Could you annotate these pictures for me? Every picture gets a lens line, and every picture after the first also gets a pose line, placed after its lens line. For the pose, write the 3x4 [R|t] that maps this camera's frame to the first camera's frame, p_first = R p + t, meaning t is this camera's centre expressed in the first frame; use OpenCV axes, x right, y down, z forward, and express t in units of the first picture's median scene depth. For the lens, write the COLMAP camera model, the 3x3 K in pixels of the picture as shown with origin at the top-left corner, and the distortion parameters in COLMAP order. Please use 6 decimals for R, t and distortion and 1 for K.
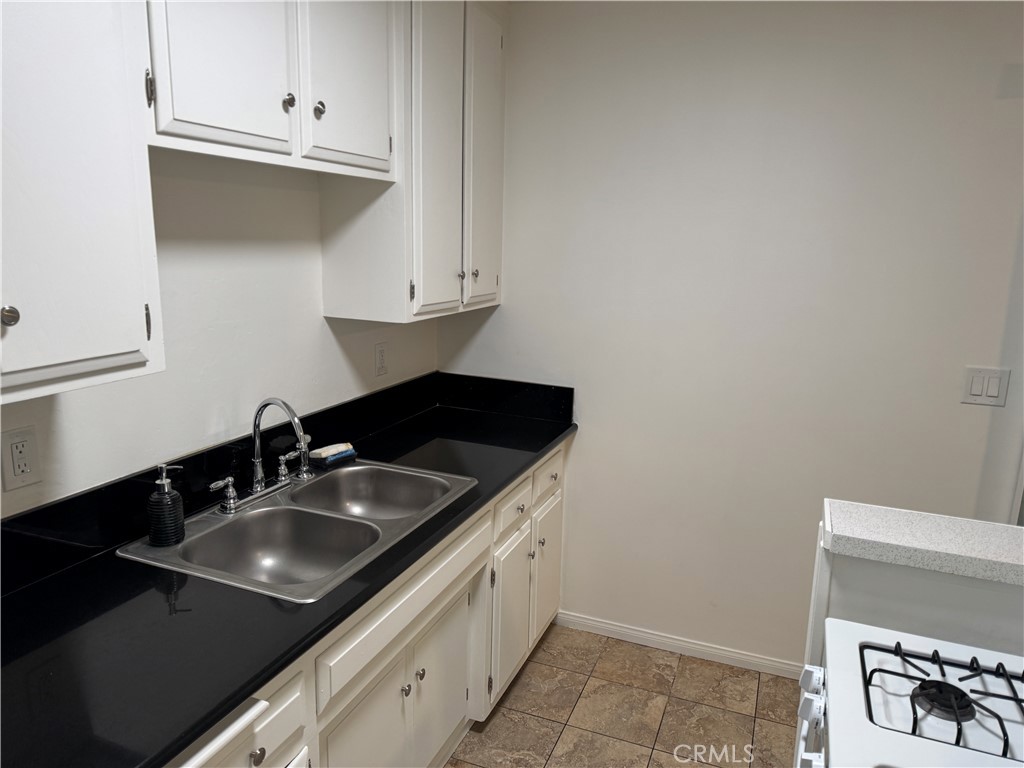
lens RADIAL K [[716.9, 0, 512.0], [0, 716.9, 384.0], [0, 0, 1]] dist [0.083965, -0.119930]
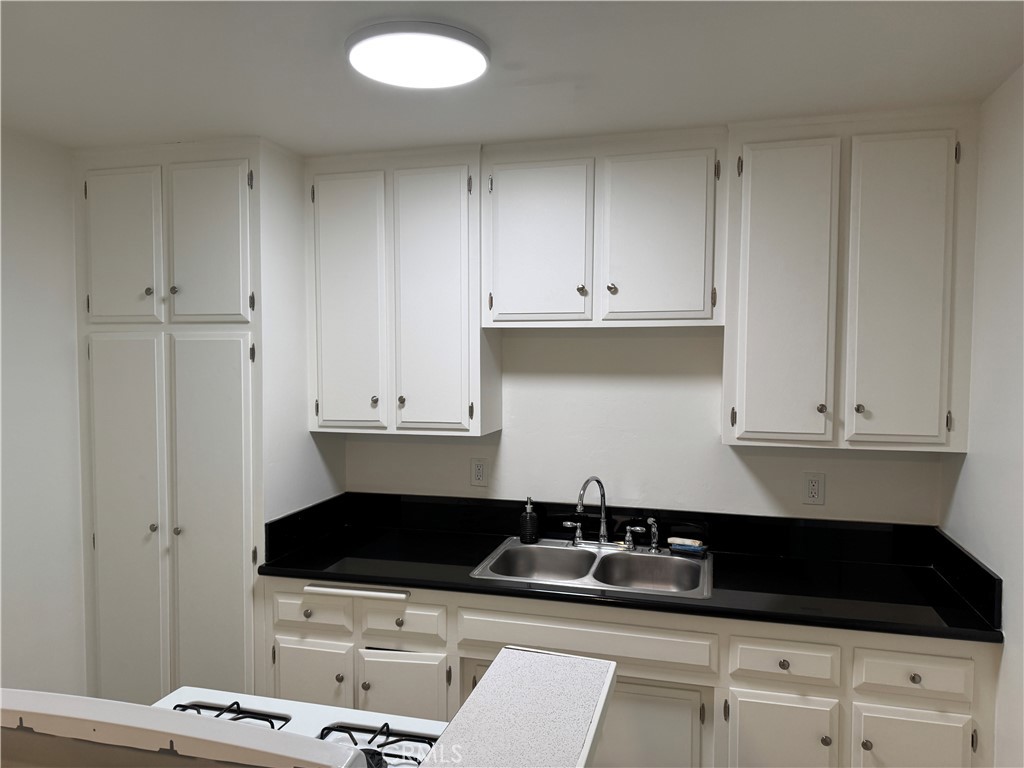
lens RADIAL K [[716.9, 0, 512.0], [0, 716.9, 384.0], [0, 0, 1]] dist [0.083965, -0.119930]
pose [[0.090724, 0.008570, -0.995839, 1.135836], [-0.199716, 0.979805, -0.009763, -0.120323], [0.975645, 0.199770, 0.090604, 0.663579]]
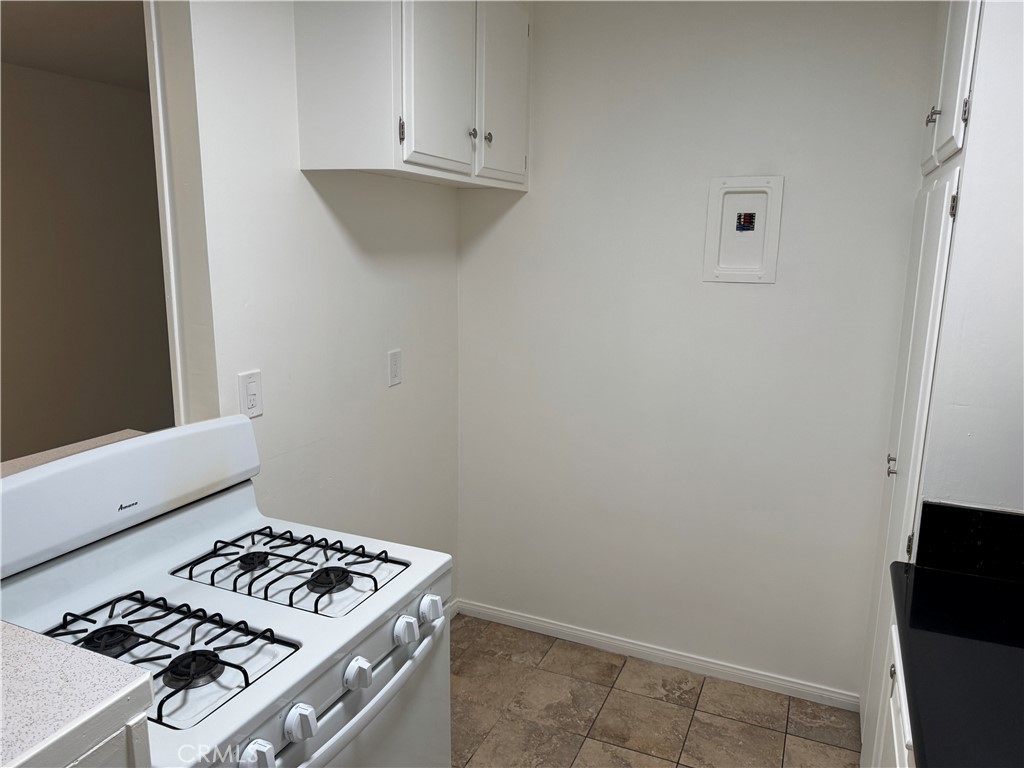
lens RADIAL K [[716.9, 0, 512.0], [0, 716.9, 384.0], [0, 0, 1]] dist [0.083965, -0.119930]
pose [[-0.997263, -0.054616, 0.049836, 0.096962], [-0.030963, 0.920595, 0.389290, -0.208269], [-0.067140, 0.386681, -0.919766, 1.136231]]
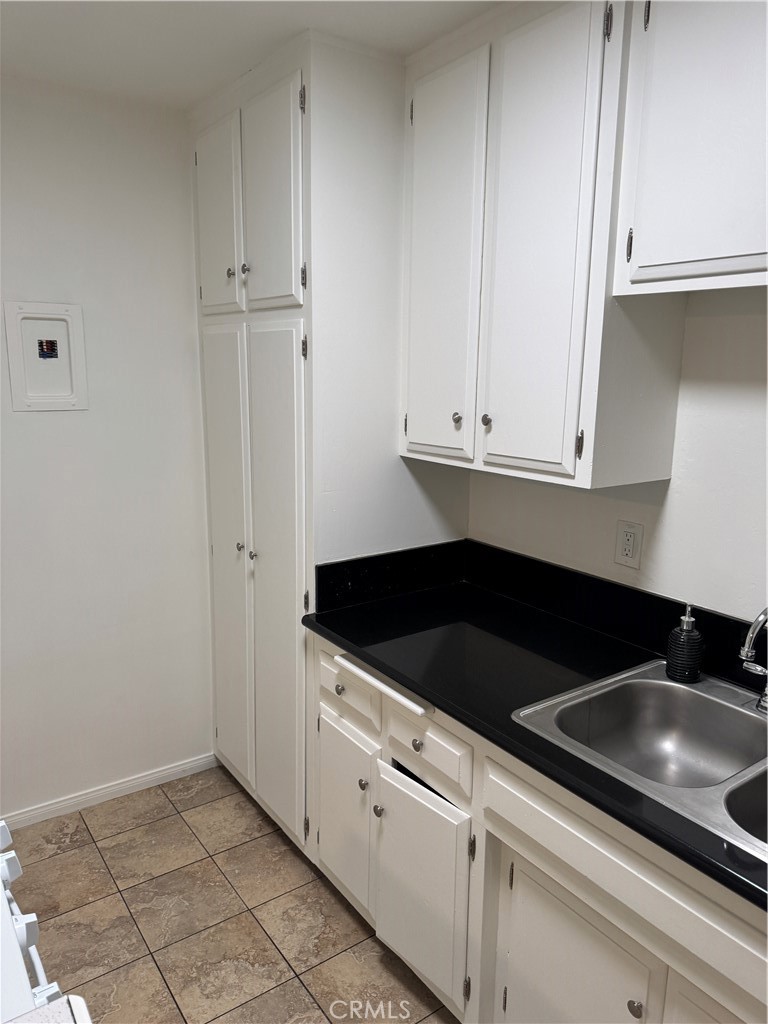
lens RADIAL K [[716.9, 0, 384.0], [0, 716.9, 512.0], [0, 0, 1]] dist [0.083965, -0.119930]
pose [[-0.577272, 0.129140, -0.806275, 0.502609], [-0.191207, 0.938583, 0.287231, -0.194668], [0.793850, 0.319976, -0.517125, 1.023158]]
